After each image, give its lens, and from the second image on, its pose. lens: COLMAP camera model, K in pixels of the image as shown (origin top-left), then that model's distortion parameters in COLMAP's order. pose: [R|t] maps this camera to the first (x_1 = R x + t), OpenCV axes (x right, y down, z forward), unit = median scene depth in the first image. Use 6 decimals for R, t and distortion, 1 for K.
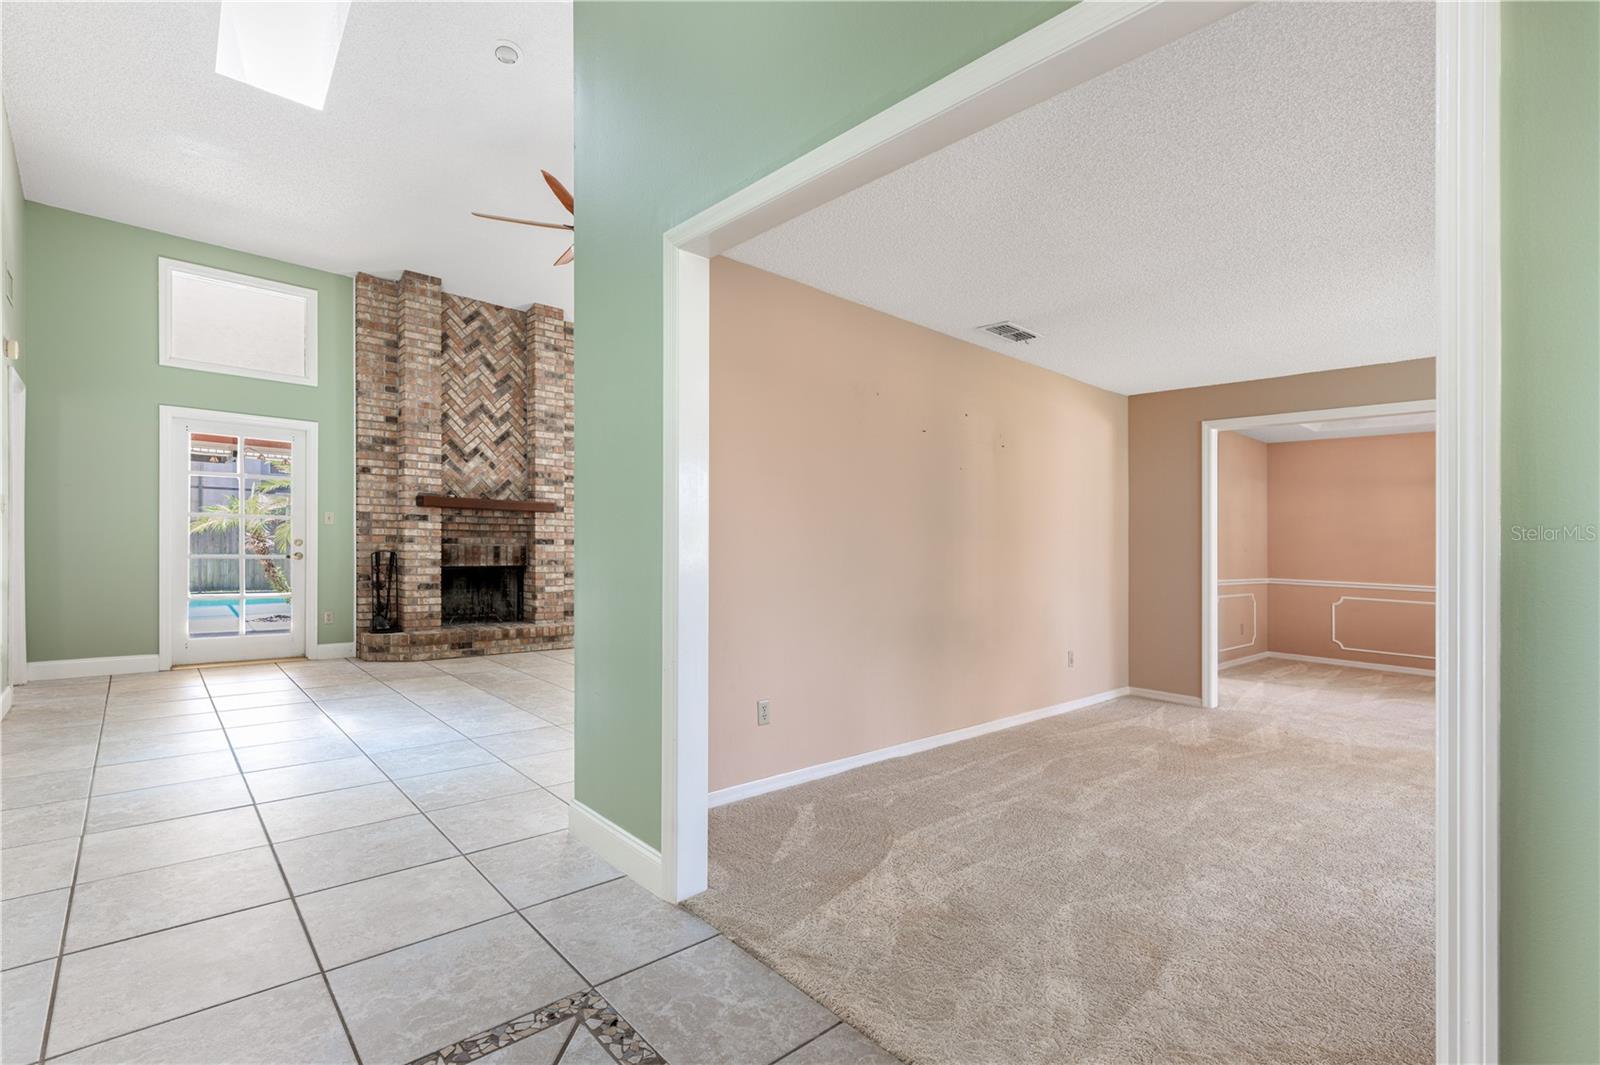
lens RADIAL K [[724.0, 0, 787.7], [0, 724.0, 535.4], [0, 0, 1]] dist [0.016370, -0.000707]
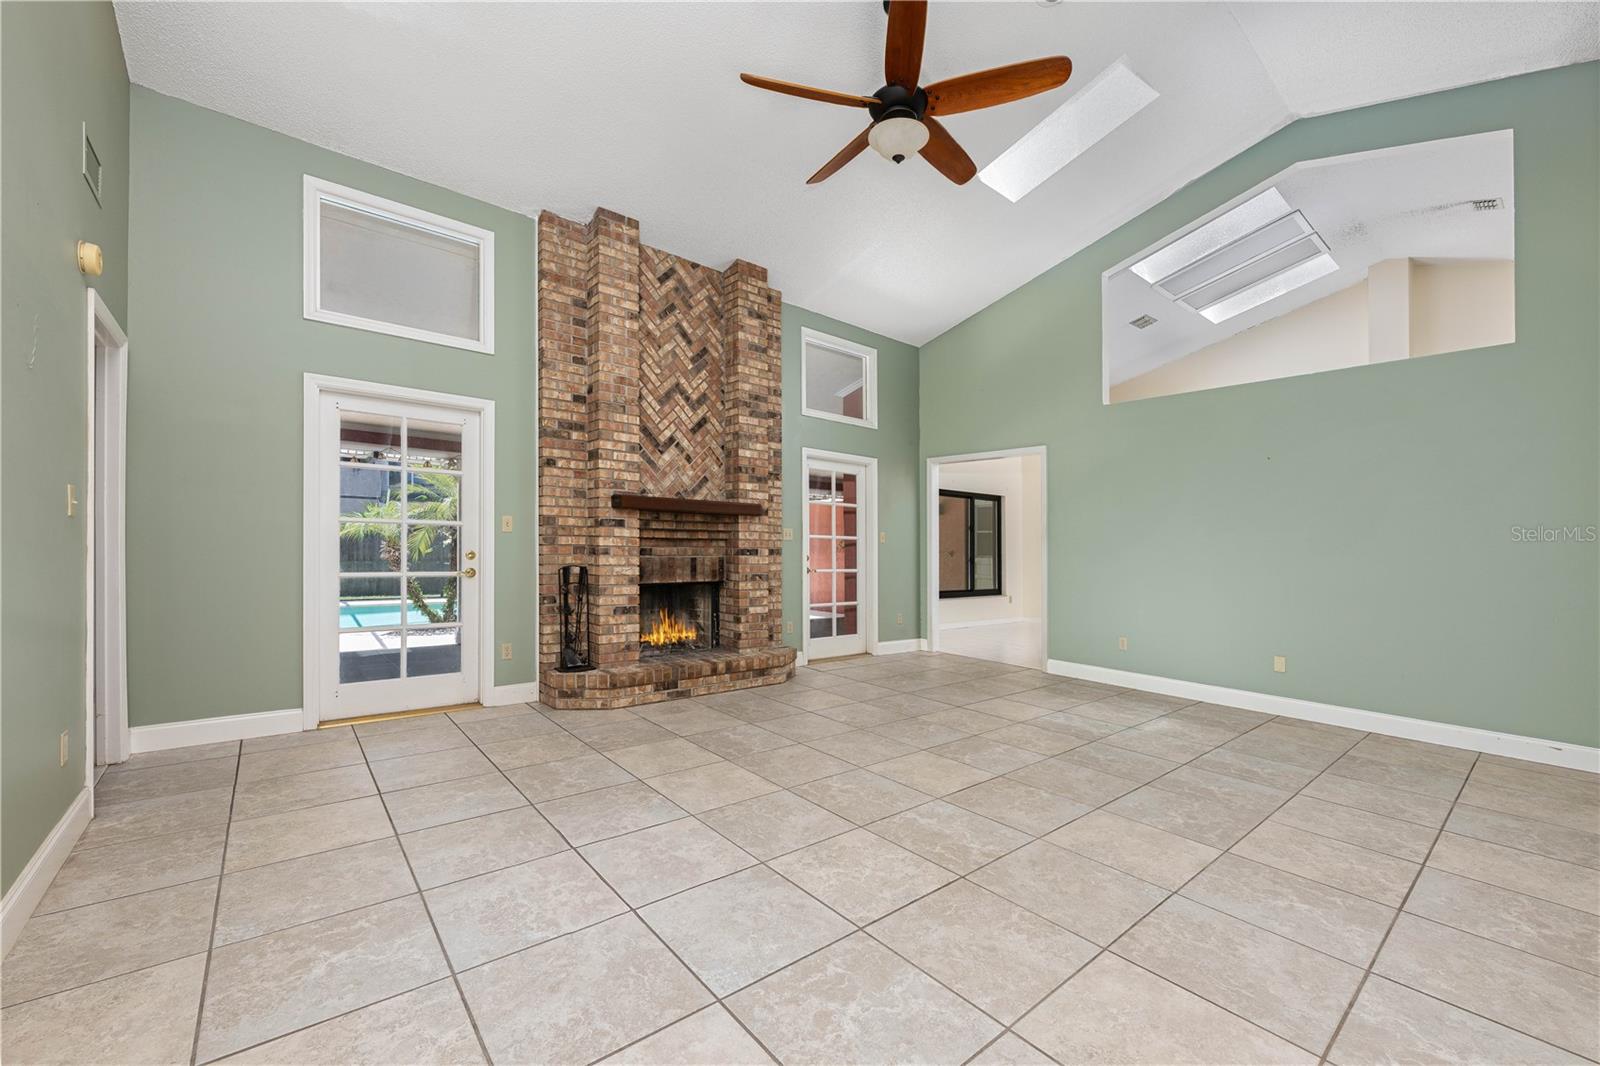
lens RADIAL K [[645.6, 0, 803.3], [0, 645.6, 537.3], [0, 0, 1]] dist [-0.005421, 0.000987]
pose [[0.999250, -0.004991, -0.038399, -0.270920], [0.004882, 0.999984, -0.002919, -0.005609], [0.038412, 0.002730, 0.999258, 0.305699]]
